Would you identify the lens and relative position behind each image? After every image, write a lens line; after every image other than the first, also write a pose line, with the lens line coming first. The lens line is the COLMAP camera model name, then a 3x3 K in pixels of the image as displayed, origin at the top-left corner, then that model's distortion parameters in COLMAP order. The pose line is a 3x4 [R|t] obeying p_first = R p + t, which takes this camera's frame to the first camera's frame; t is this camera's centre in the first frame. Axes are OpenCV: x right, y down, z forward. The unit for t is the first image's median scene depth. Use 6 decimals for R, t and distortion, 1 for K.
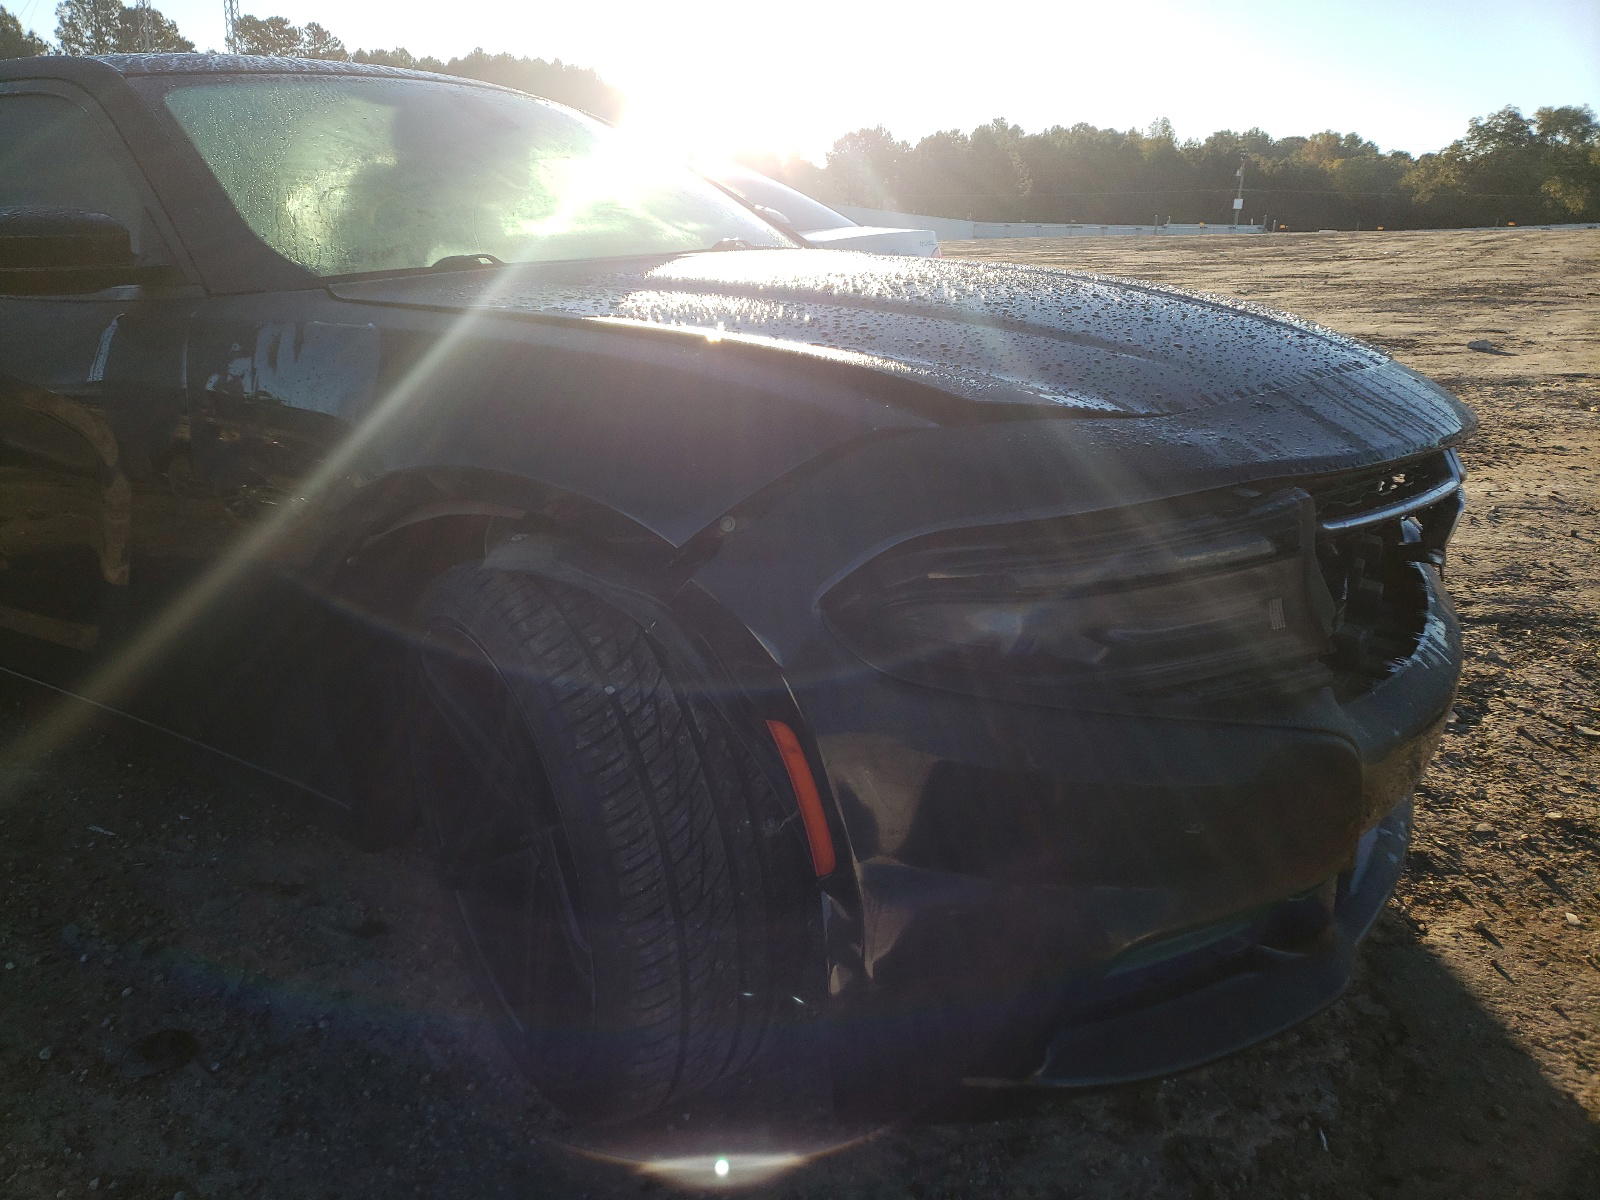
lens RADIAL K [[1338.3, 0, 800.0], [0, 1338.3, 600.0], [0, 0, 1]] dist [0.010163, 0.001952]
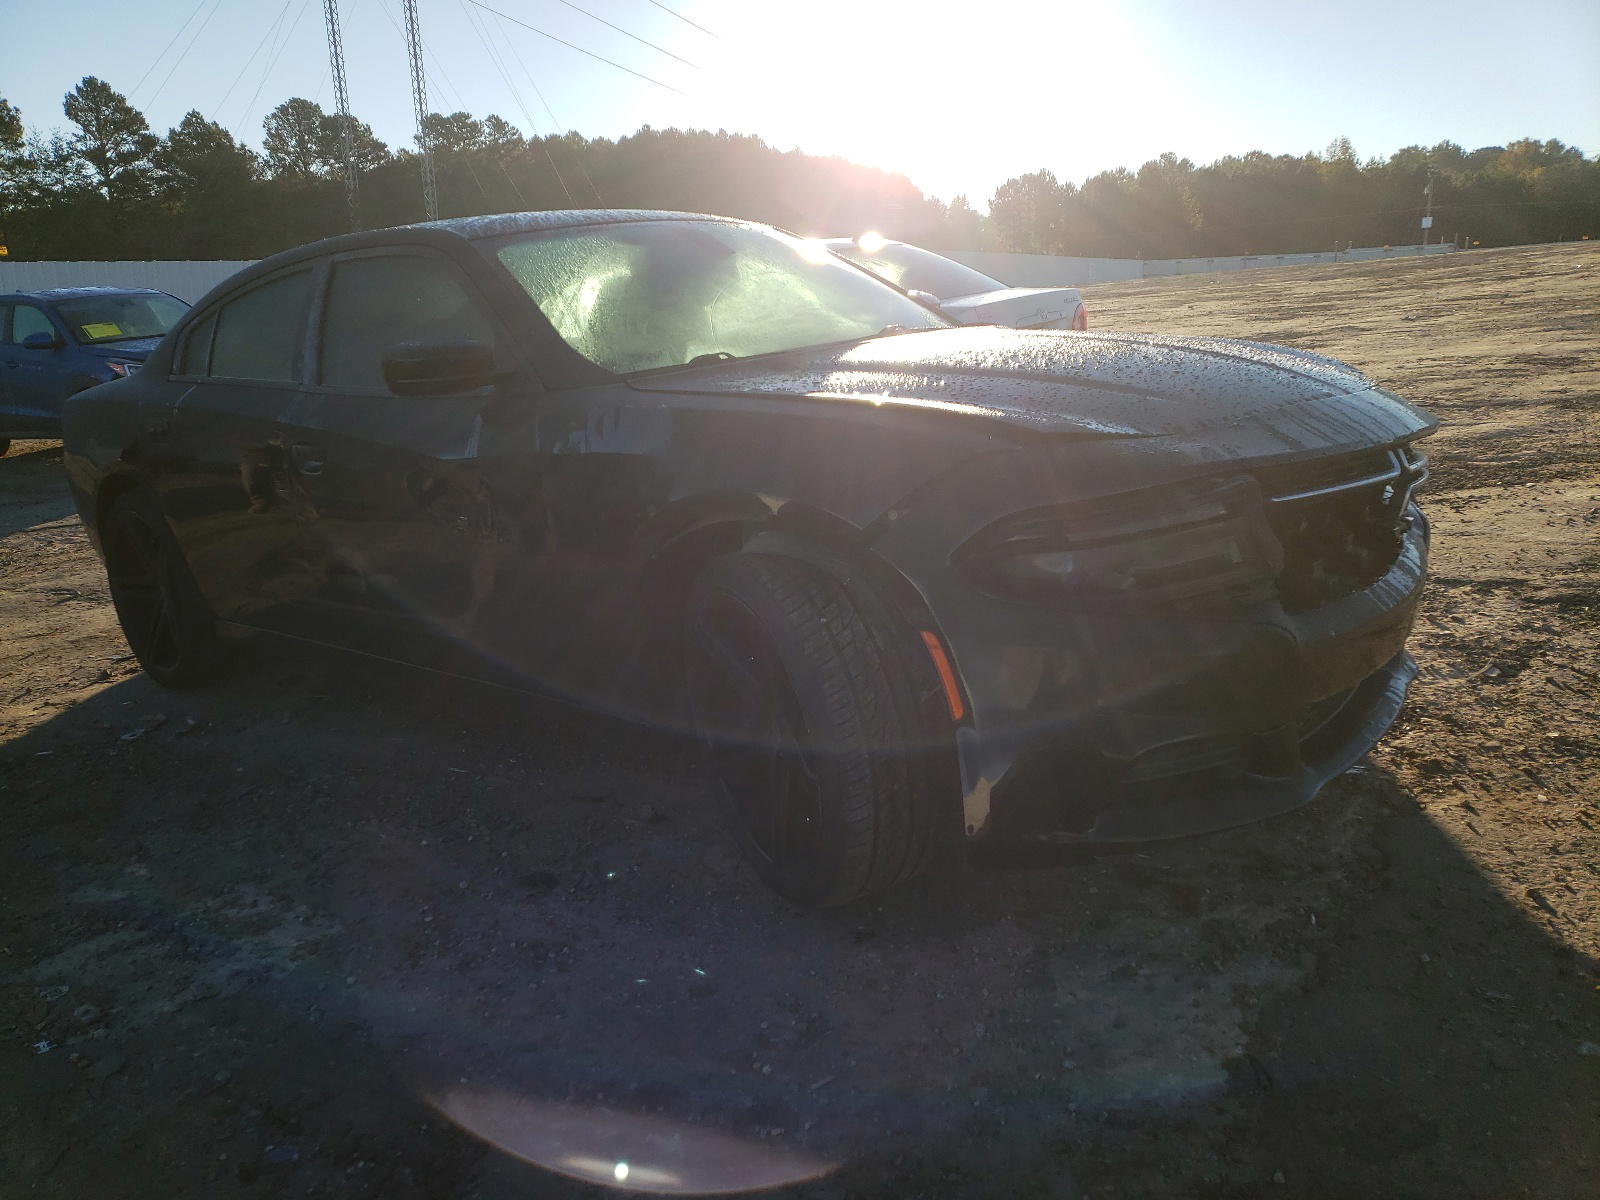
lens RADIAL K [[1348.2, 0, 800.0], [0, 1348.2, 600.0], [0, 0, 1]] dist [0.080707, -0.123174]
pose [[0.991037, -0.034112, -0.129158, 0.021265], [0.028794, 0.998668, -0.042823, 0.057115], [0.130447, 0.038720, 0.990699, -0.322477]]
